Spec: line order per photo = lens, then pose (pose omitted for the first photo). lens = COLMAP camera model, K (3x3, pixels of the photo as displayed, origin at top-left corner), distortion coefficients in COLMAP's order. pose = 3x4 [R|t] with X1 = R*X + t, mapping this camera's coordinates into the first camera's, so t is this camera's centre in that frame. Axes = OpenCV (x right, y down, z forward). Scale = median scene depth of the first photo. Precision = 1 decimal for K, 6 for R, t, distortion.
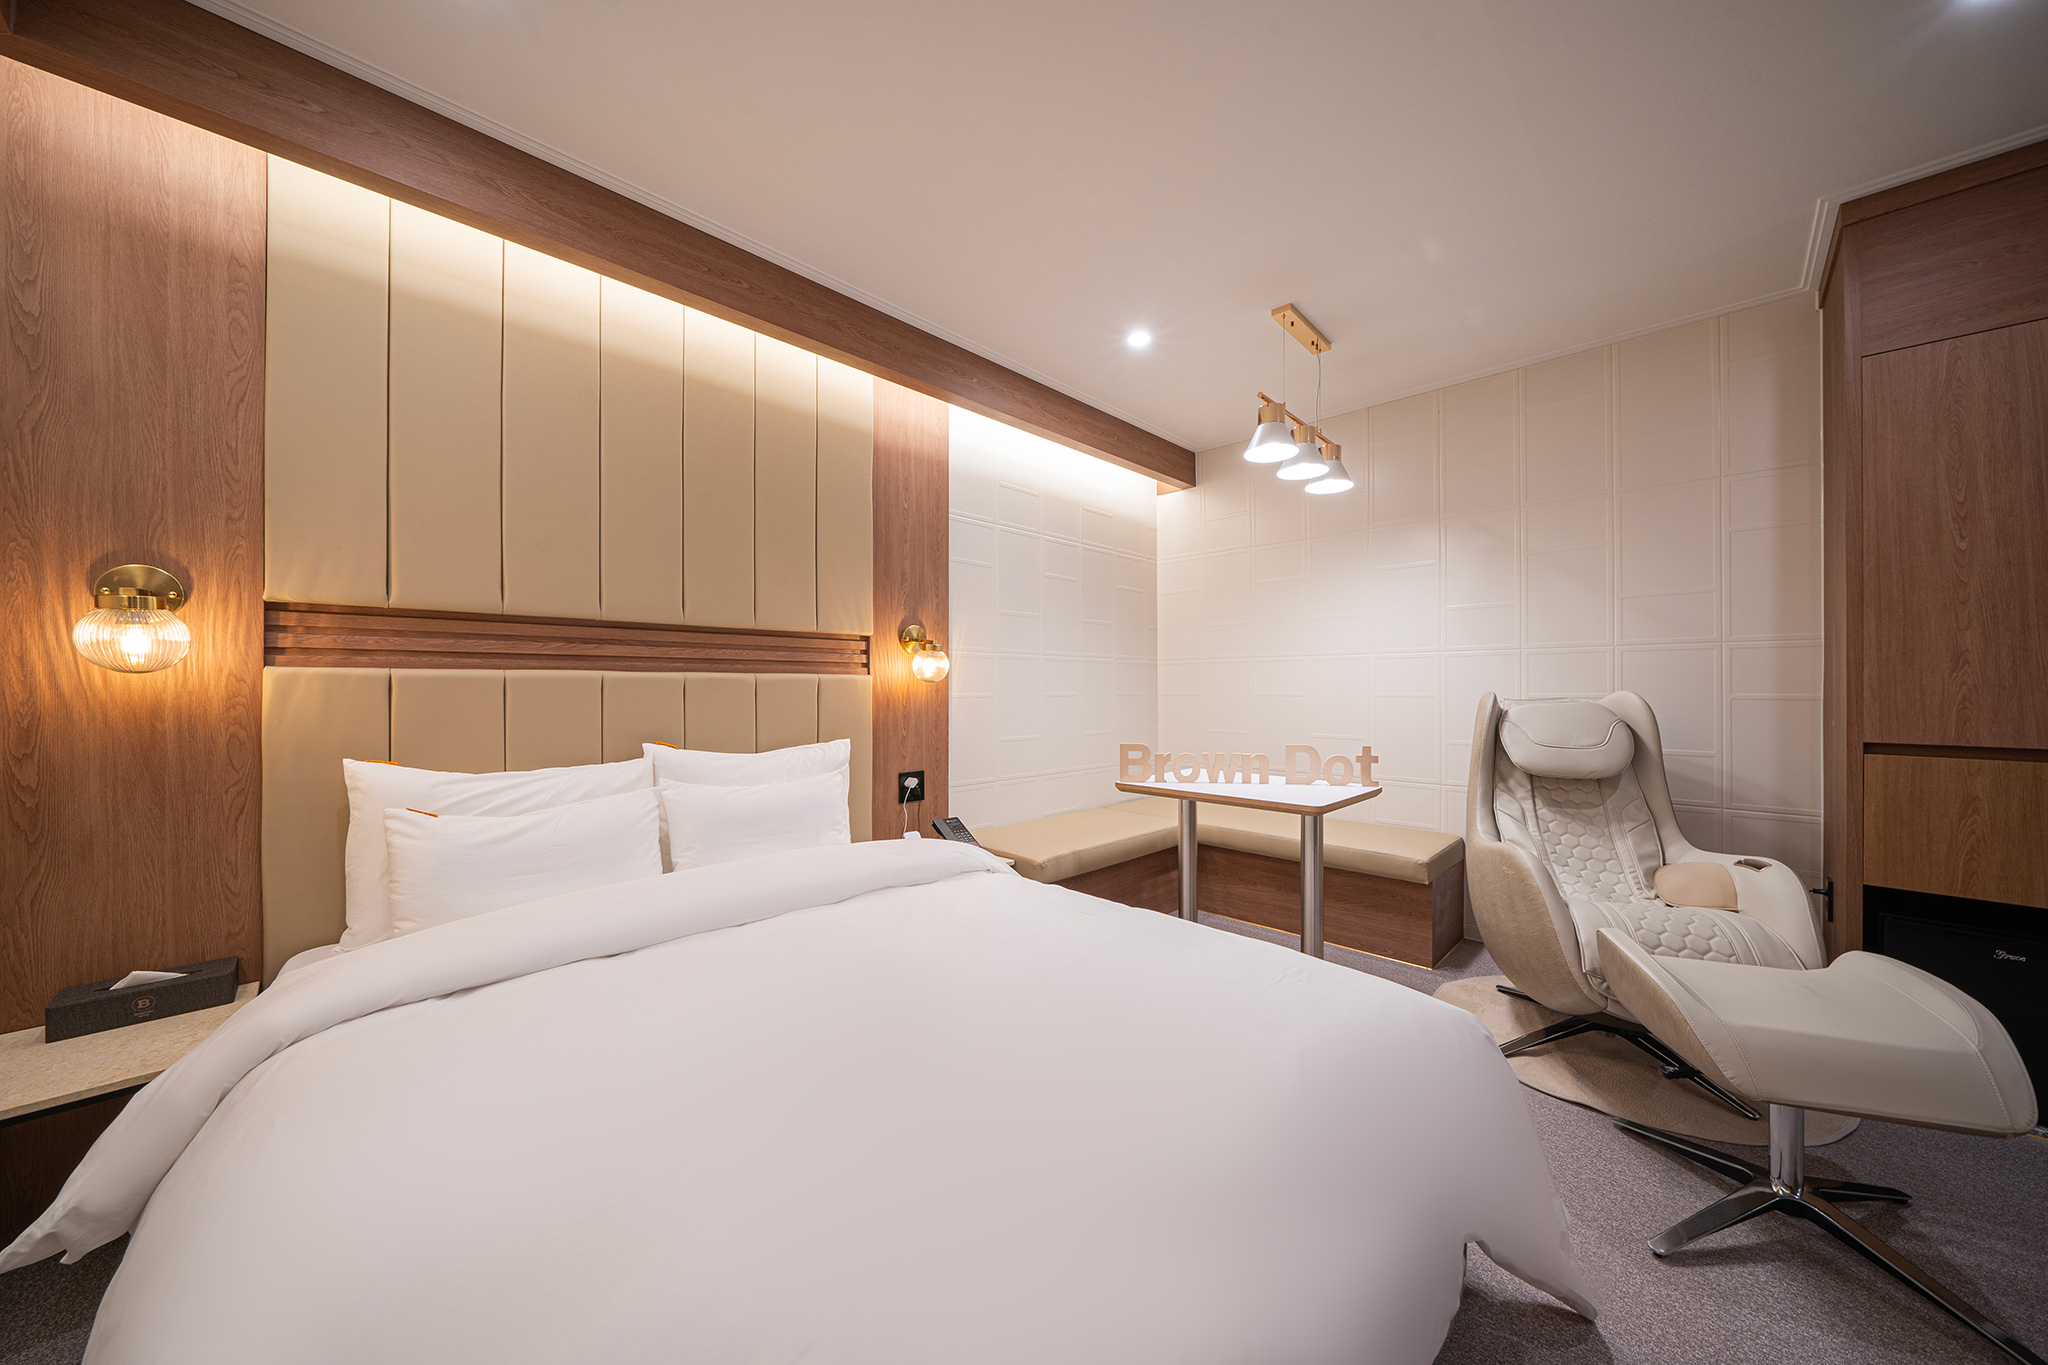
lens RADIAL K [[698.3, 0, 1025.1], [0, 698.3, 686.8], [0, 0, 1]] dist [0.001017, 0.000920]
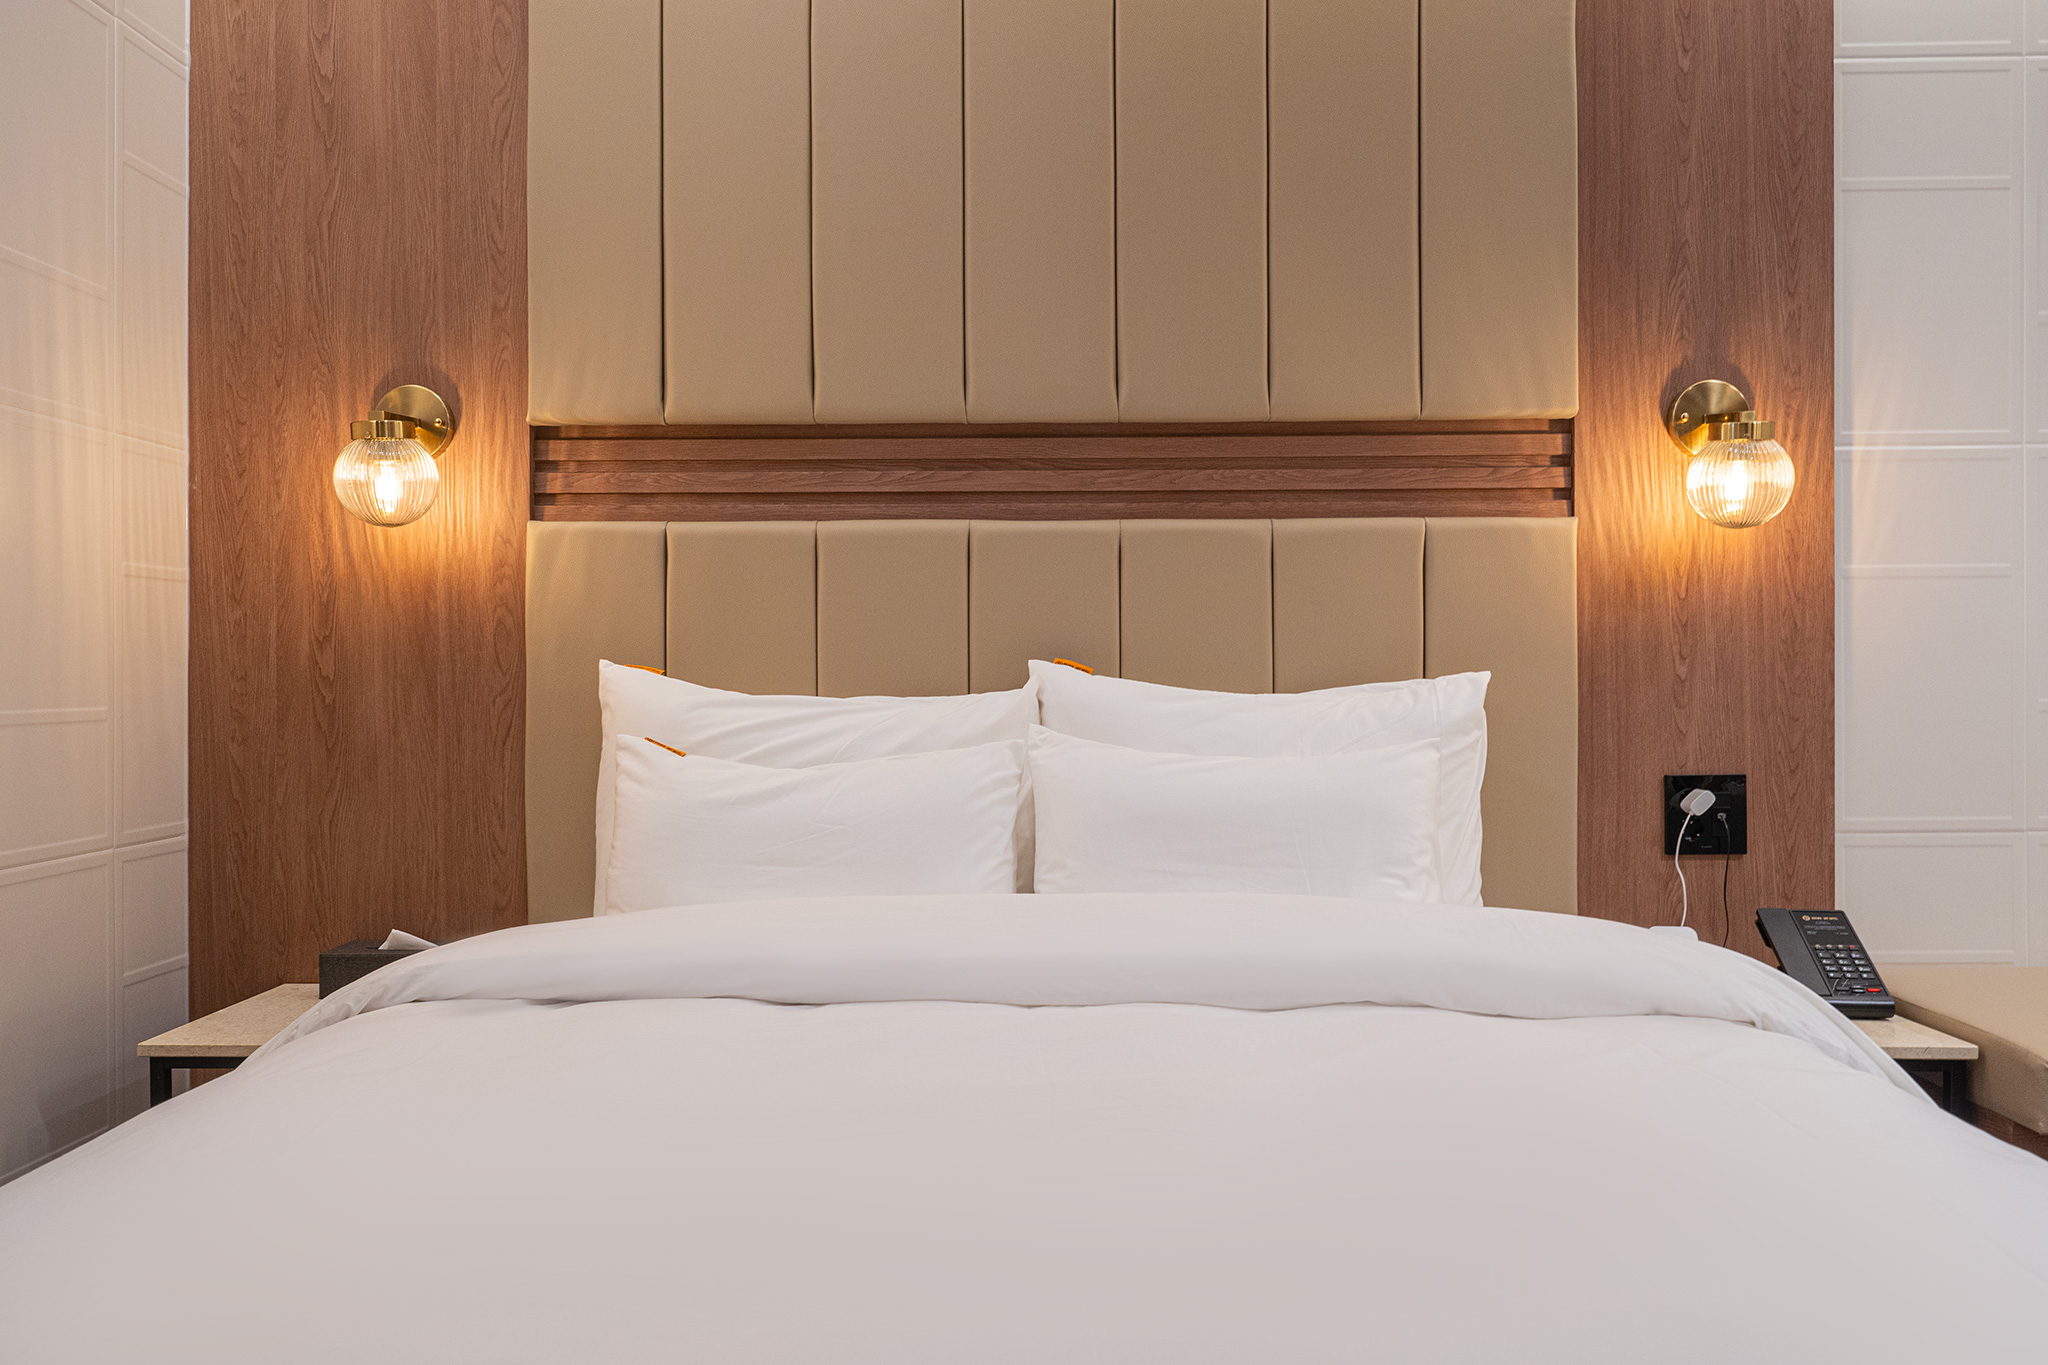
lens RADIAL K [[1680.1, 0, 1033.9], [0, 1680.1, 674.5], [0, 0, 1]] dist [0.011874, -0.001947]
pose [[0.696436, -0.002119, -0.717616, 0.282242], [0.003725, 0.999993, 0.000662, 0.080339], [0.717609, -0.003134, 0.696439, 0.143914]]
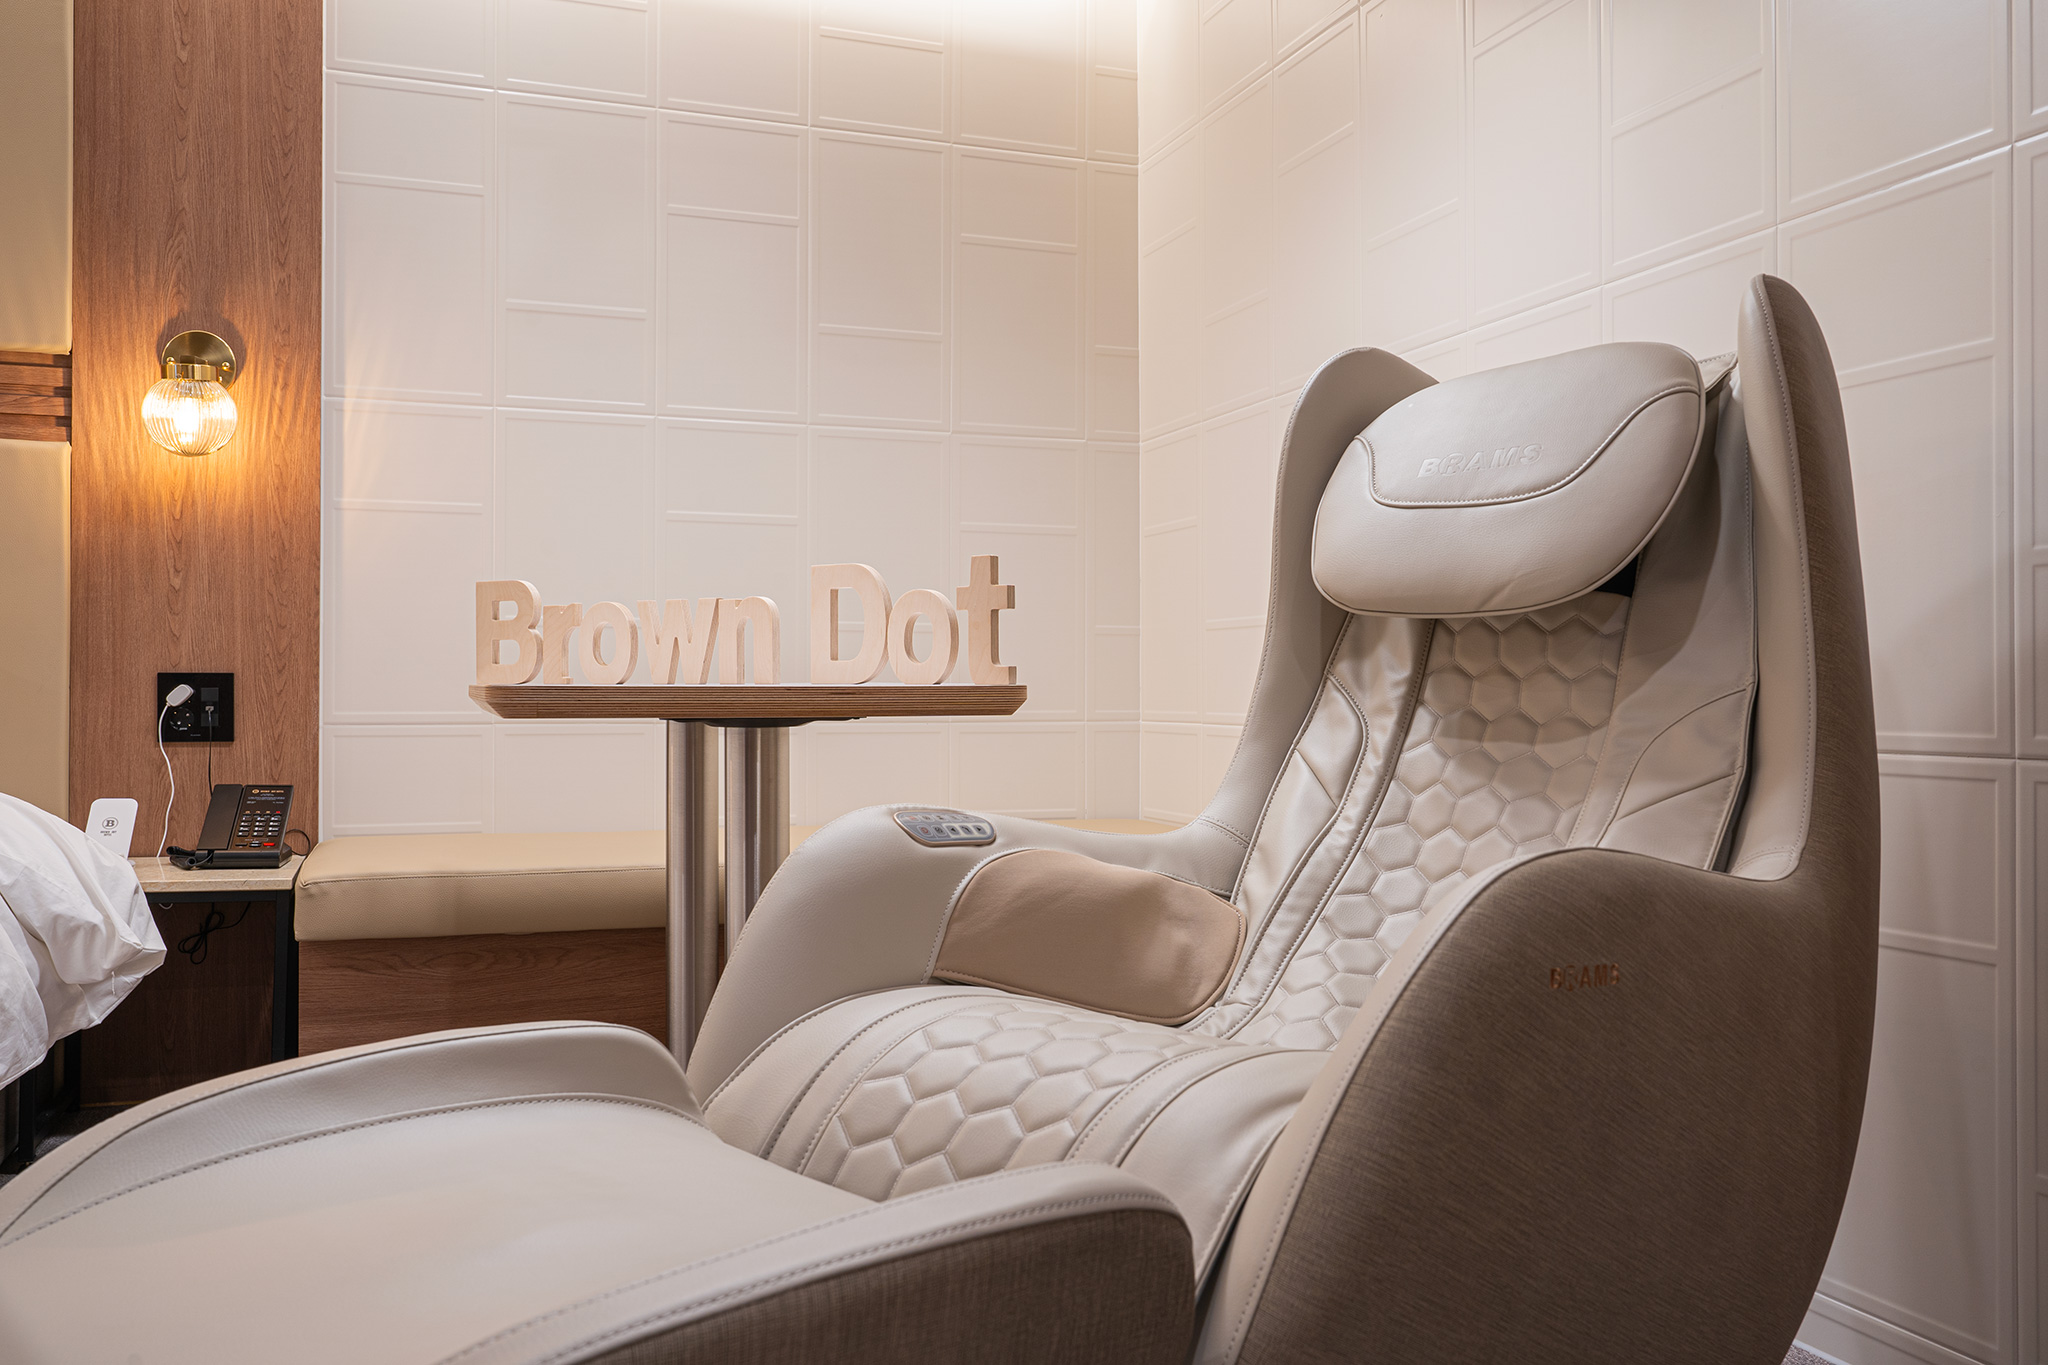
lens RADIAL K [[1680.1, 0, 1004.2], [0, 1680.1, 678.6], [0, 0, 1]] dist [0.011874, -0.001947]
pose [[0.895983, 0.001607, -0.444086, 0.901864], [-0.006104, 0.999944, -0.008696, 0.159303], [0.444046, 0.010502, 0.895942, 0.357122]]
